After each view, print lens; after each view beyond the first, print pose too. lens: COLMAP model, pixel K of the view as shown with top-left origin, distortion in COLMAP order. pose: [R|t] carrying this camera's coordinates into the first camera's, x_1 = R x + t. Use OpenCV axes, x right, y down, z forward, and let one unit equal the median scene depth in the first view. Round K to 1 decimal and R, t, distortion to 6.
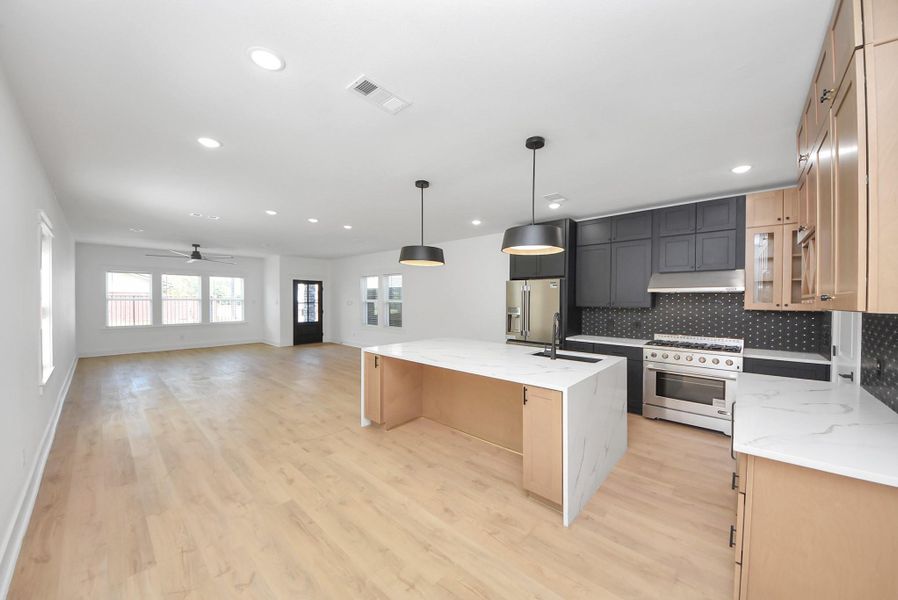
lens RADIAL K [[298.6, 0, 438.8], [0, 298.6, 304.4], [0, 0, 1]] dist [0.025461, -0.015031]
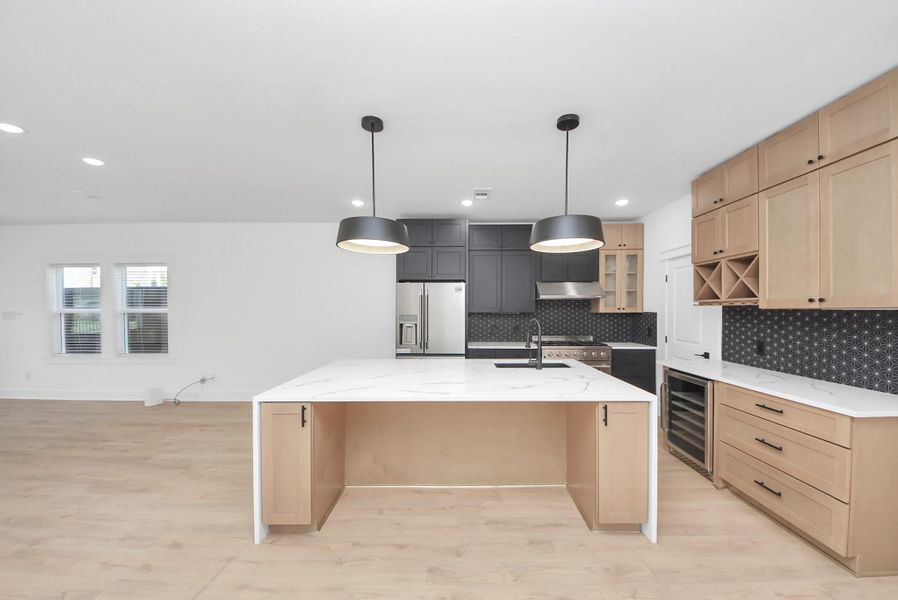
lens RADIAL K [[331.3, 0, 450.8], [0, 331.3, 308.3], [0, 0, 1]] dist [0.030934, -0.022875]
pose [[0.754685, -0.007313, 0.656047, -0.388020], [0.015574, 0.999856, -0.006770, -0.001290], [-0.655903, 0.015327, 0.754690, 0.324851]]
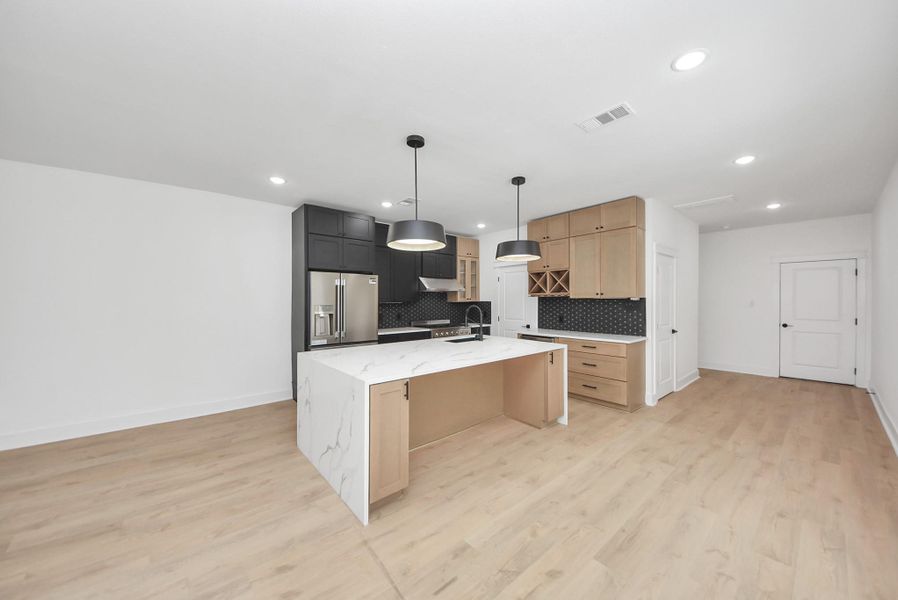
lens RADIAL K [[326.5, 0, 443.7], [0, 326.5, 297.2], [0, 0, 1]] dist [0.016548, -0.011205]
pose [[0.139794, 0.001662, 0.990179, -0.832611], [0.018250, 0.999824, -0.004255, -0.002911], [-0.990012, 0.018666, 0.139739, 0.769031]]
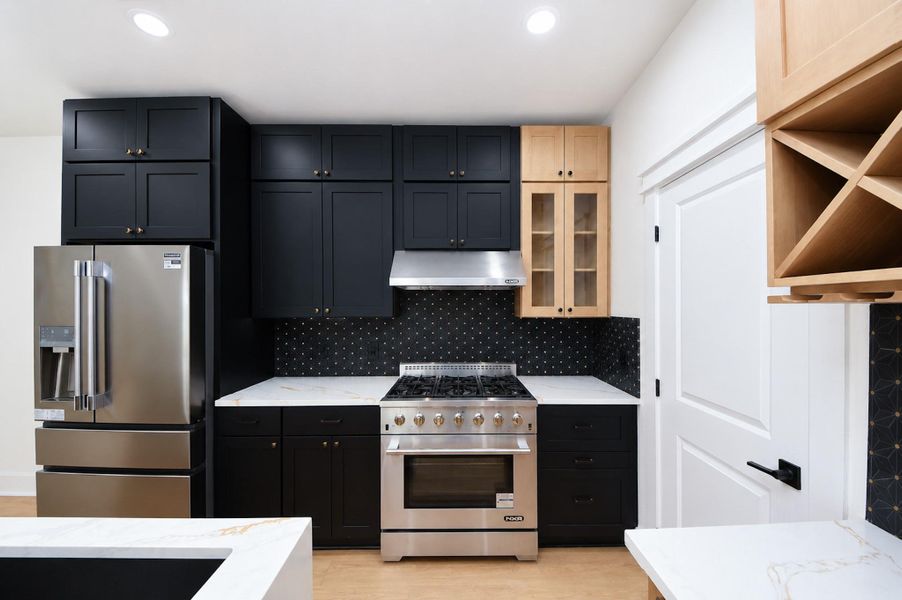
lens RADIAL K [[365.0, 0, 451.0], [0, 365.0, 300.0], [0, 0, 1]] dist [0.064603, -0.000011]
pose [[0.719354, 0.005401, 0.694623, 0.382289], [0.016766, 0.999543, -0.025135, -0.002210], [-0.694442, 0.029727, 0.718935, 0.542191]]
